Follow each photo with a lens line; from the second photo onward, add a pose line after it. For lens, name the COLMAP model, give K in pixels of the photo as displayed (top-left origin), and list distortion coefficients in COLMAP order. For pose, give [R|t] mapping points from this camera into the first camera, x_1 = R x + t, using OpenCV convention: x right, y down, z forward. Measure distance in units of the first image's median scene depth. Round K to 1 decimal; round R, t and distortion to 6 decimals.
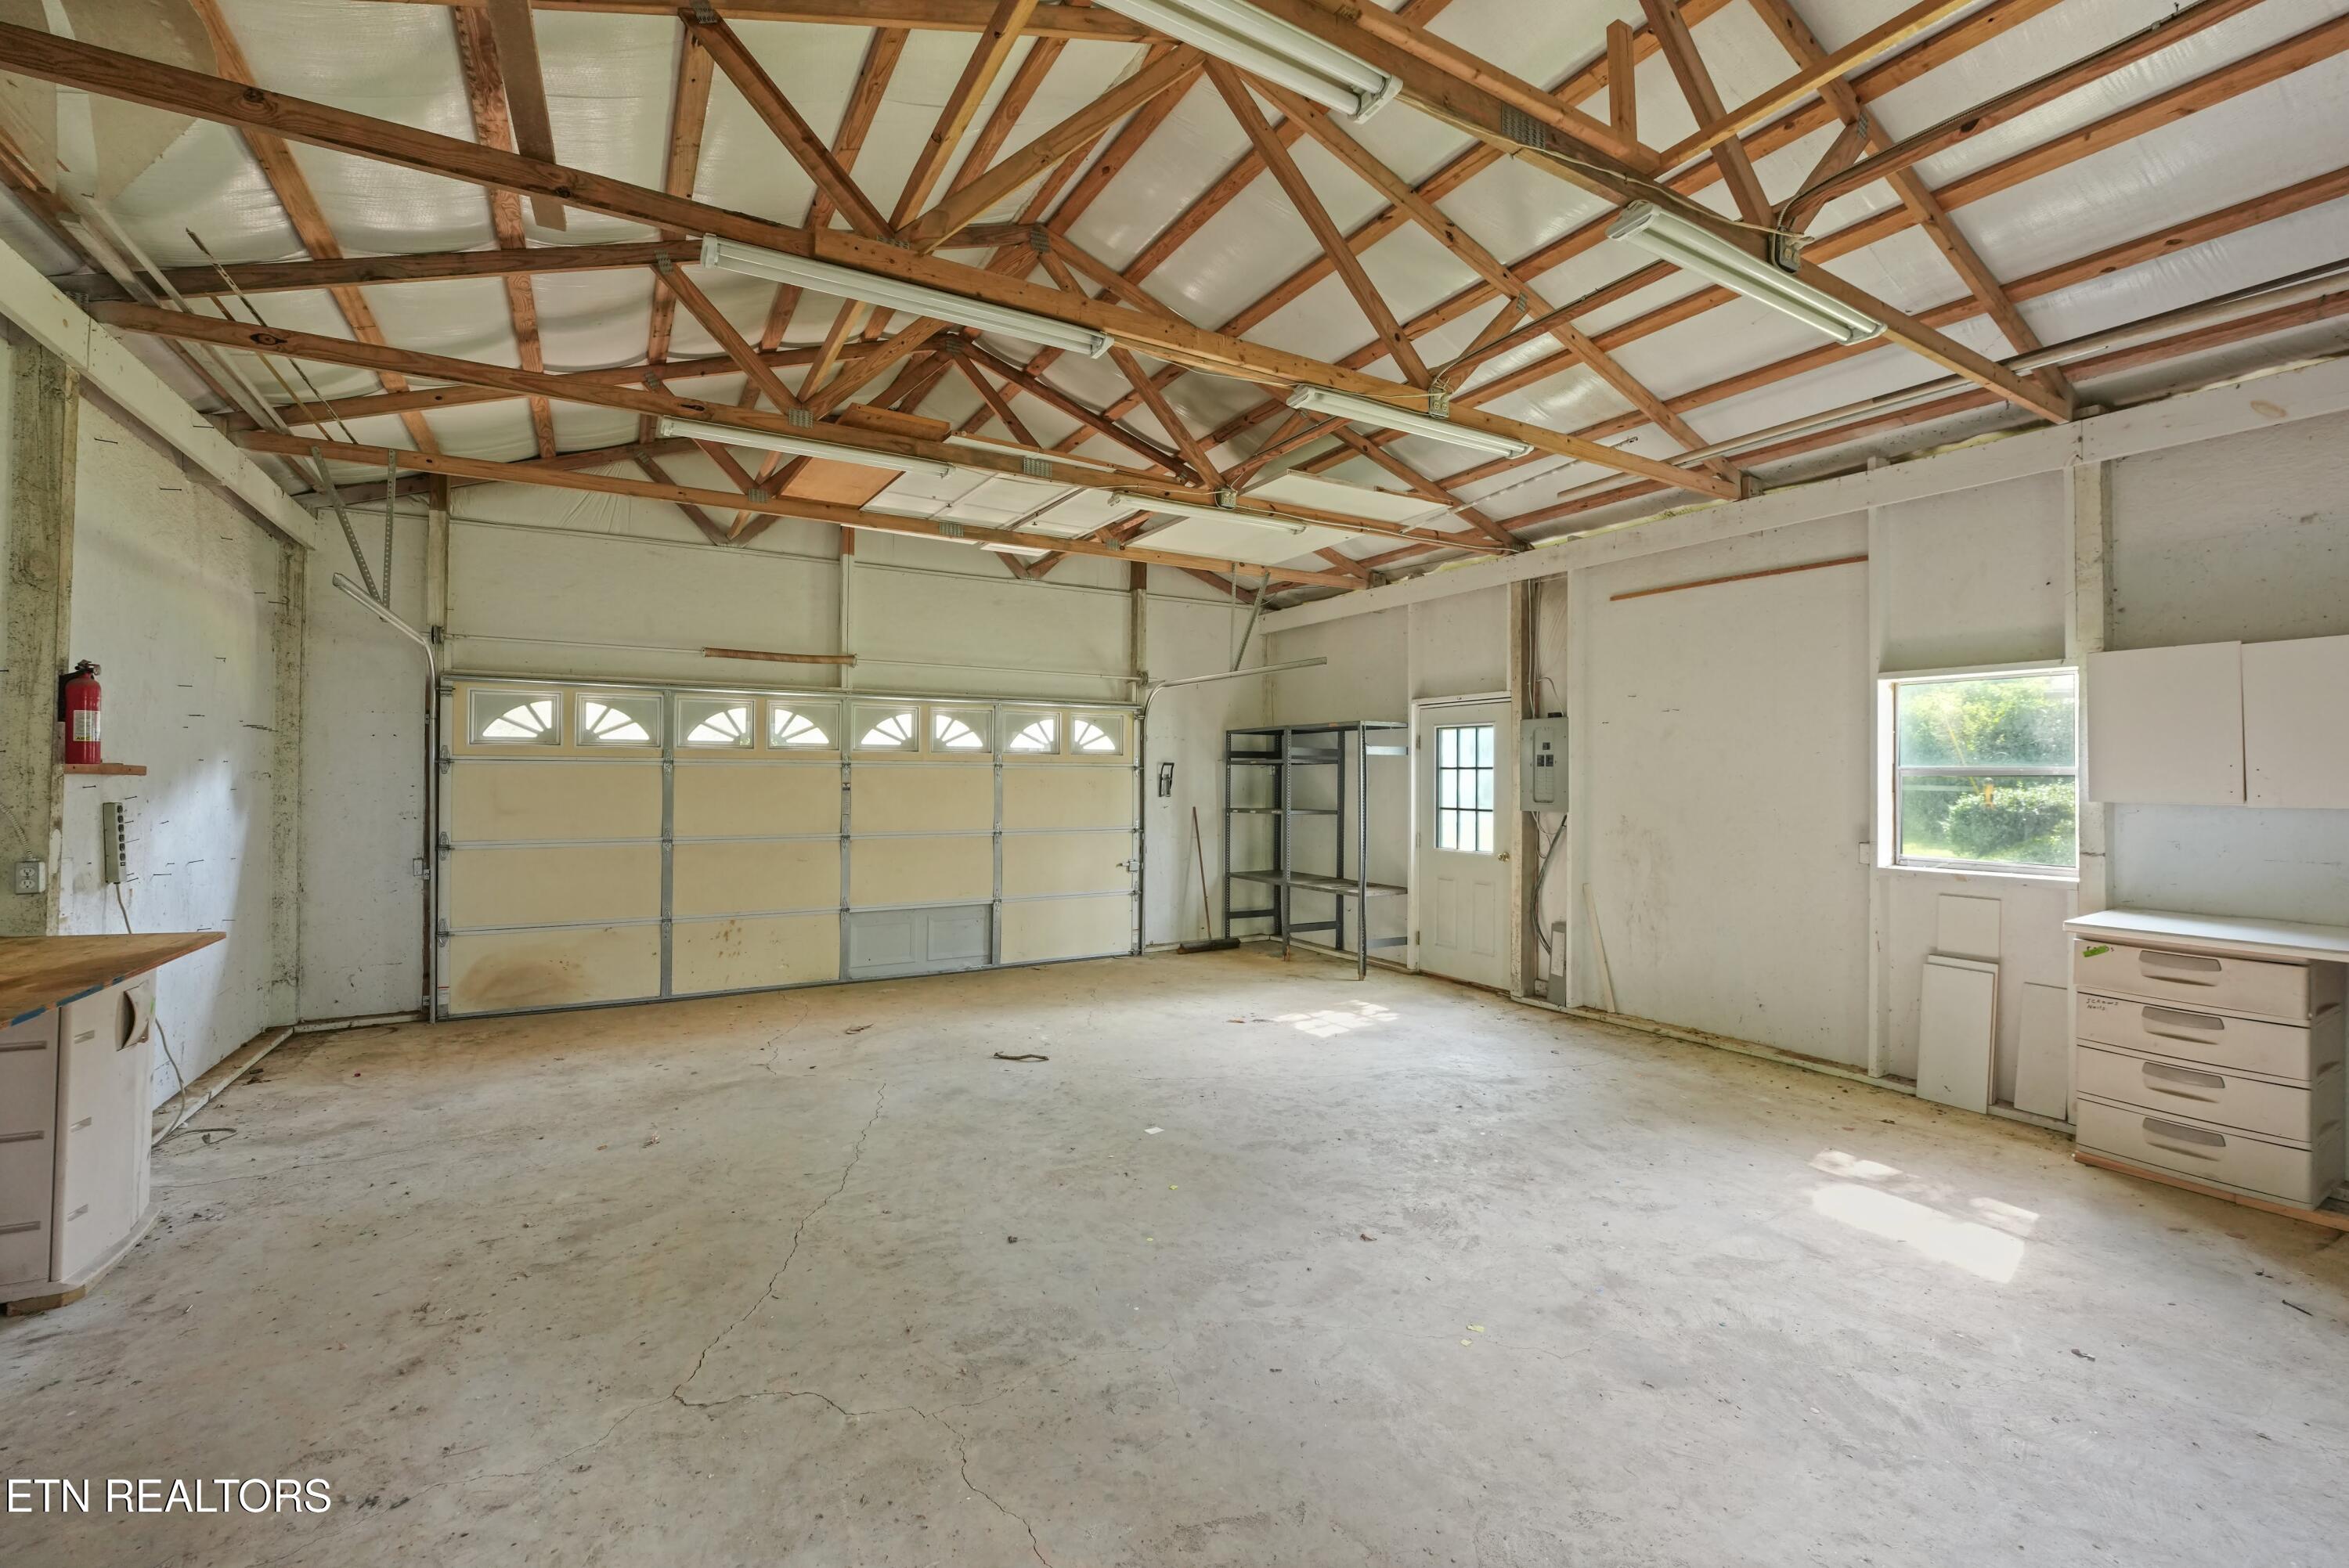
lens RADIAL K [[981.2, 0, 1186.3], [0, 981.2, 783.8], [0, 0, 1]] dist [-0.002260, -0.000079]
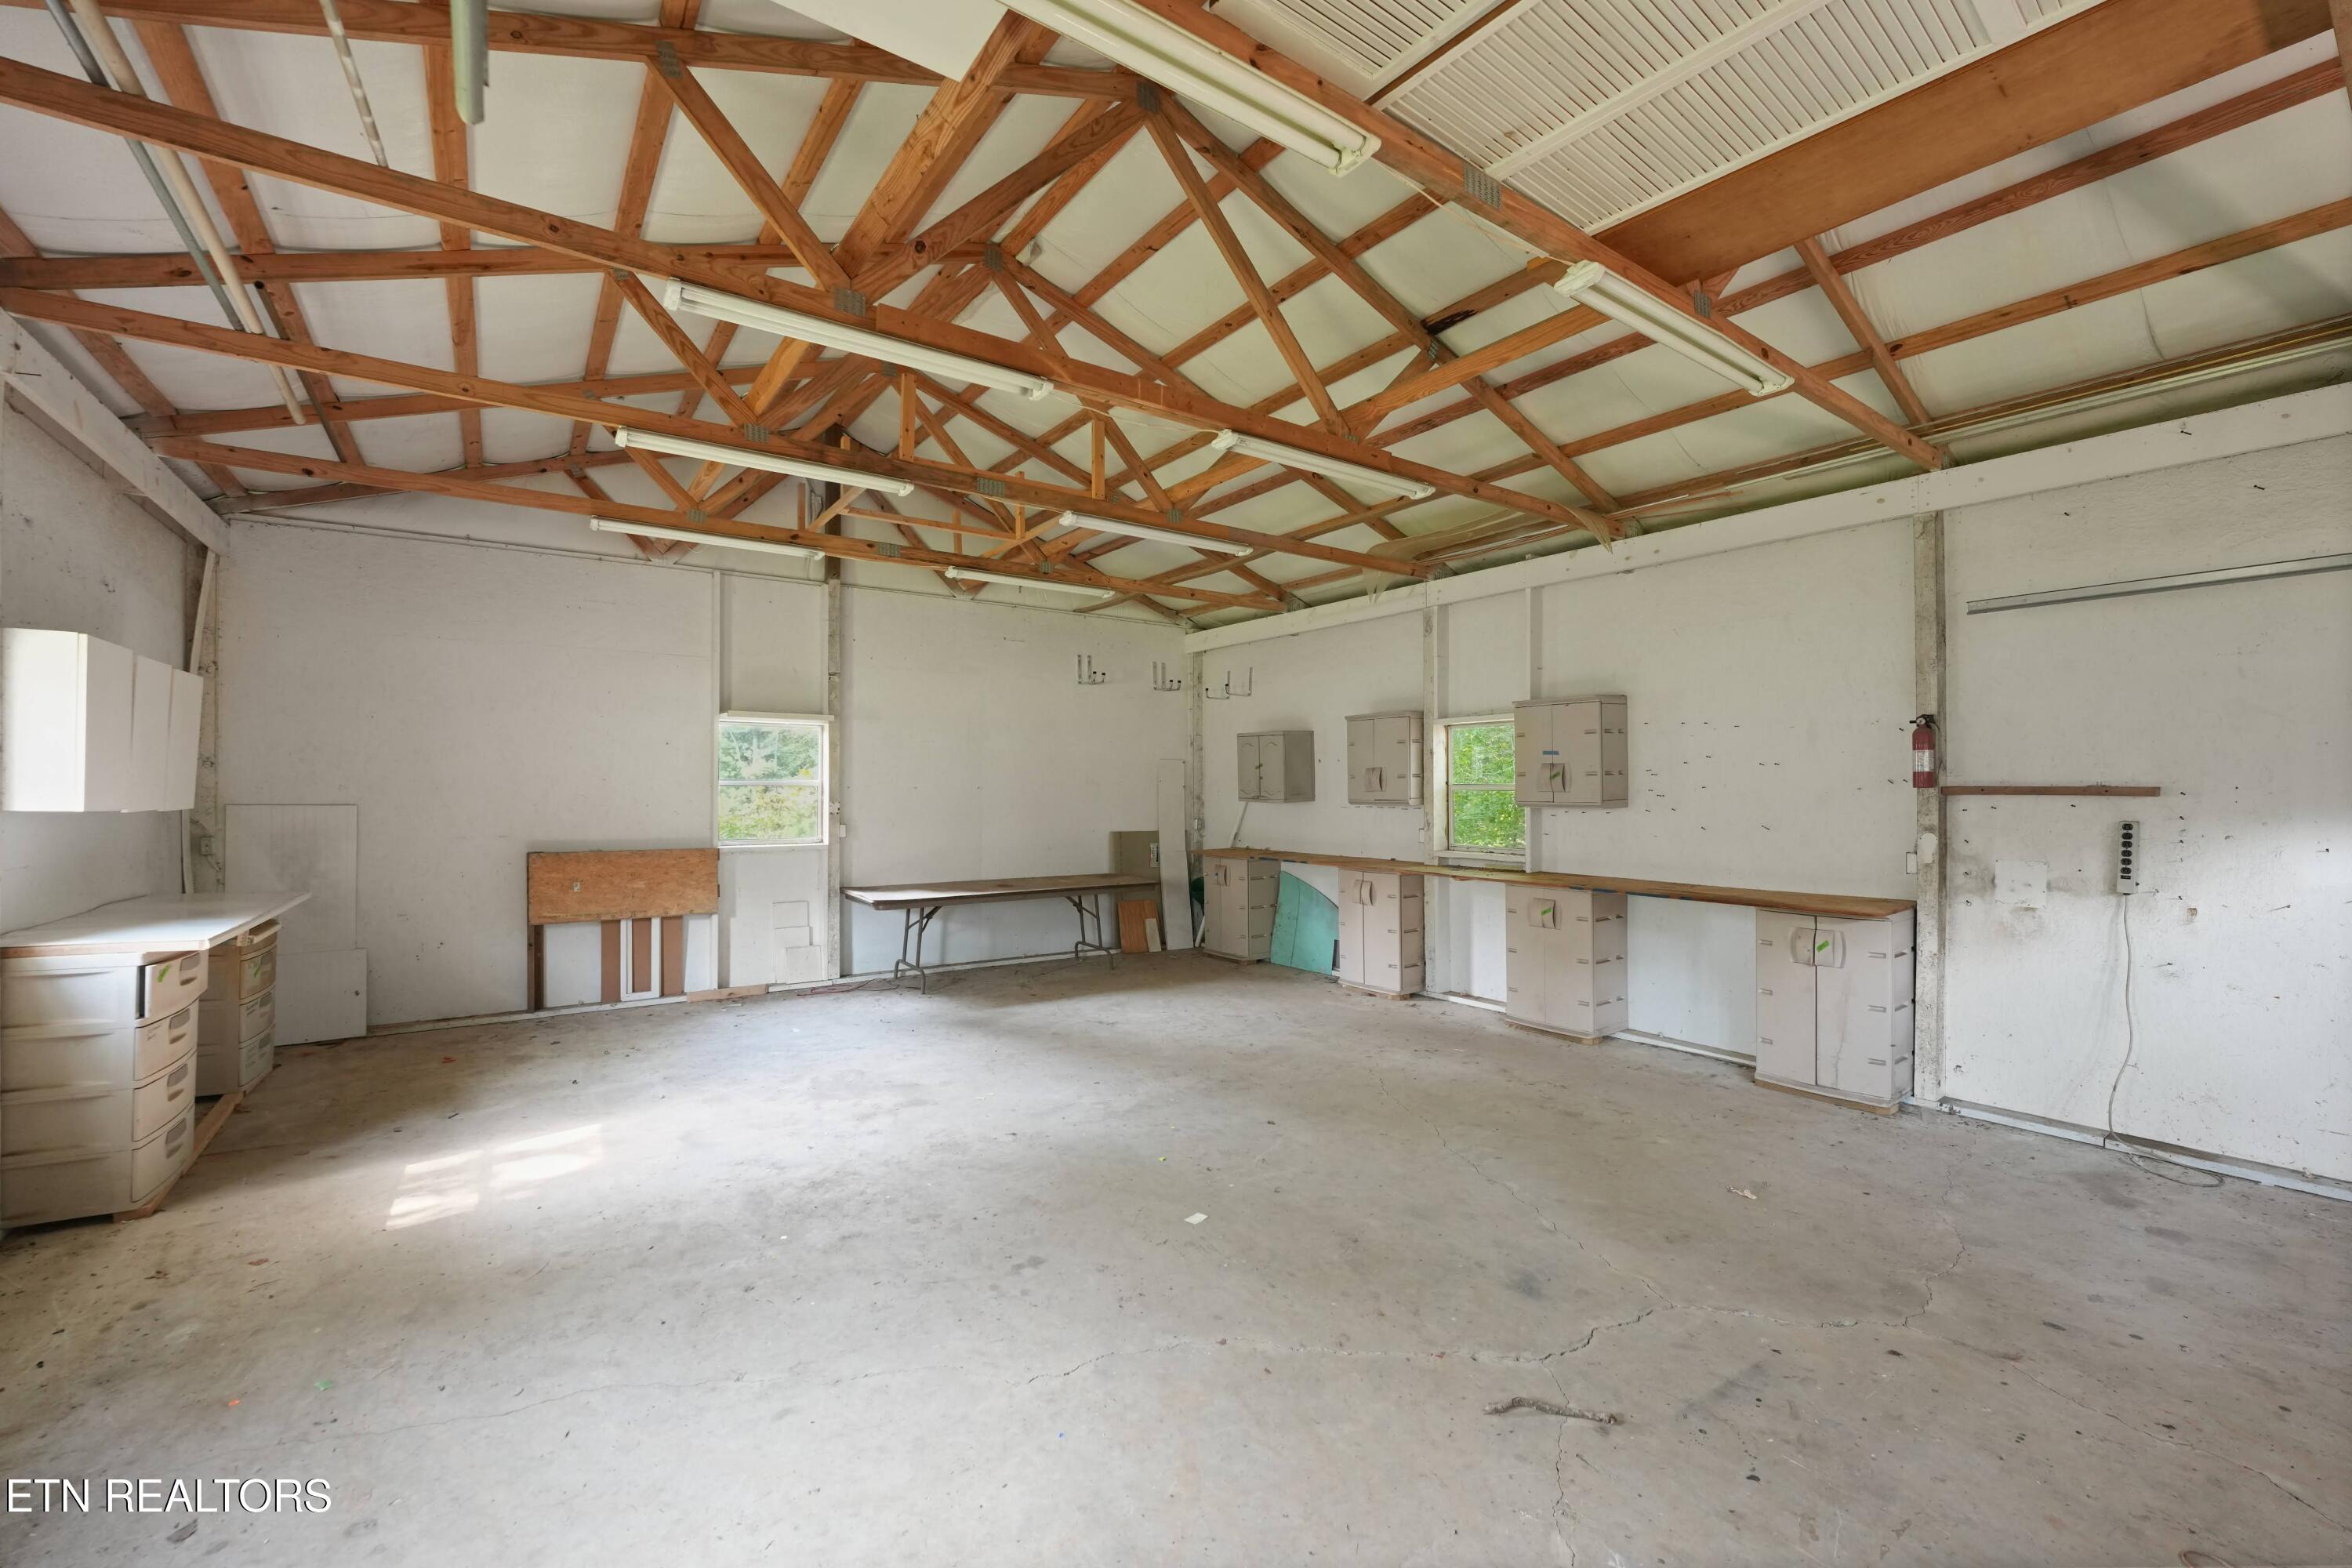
lens RADIAL K [[982.5, 0, 1187.8], [0, 982.5, 783.8], [0, 0, 1]] dist [-0.002260, -0.000079]
pose [[-0.996570, -0.008266, -0.082343, 0.054919], [-0.007894, 0.999957, -0.004841, -0.010059], [0.082379, -0.004175, -0.996592, 2.189969]]
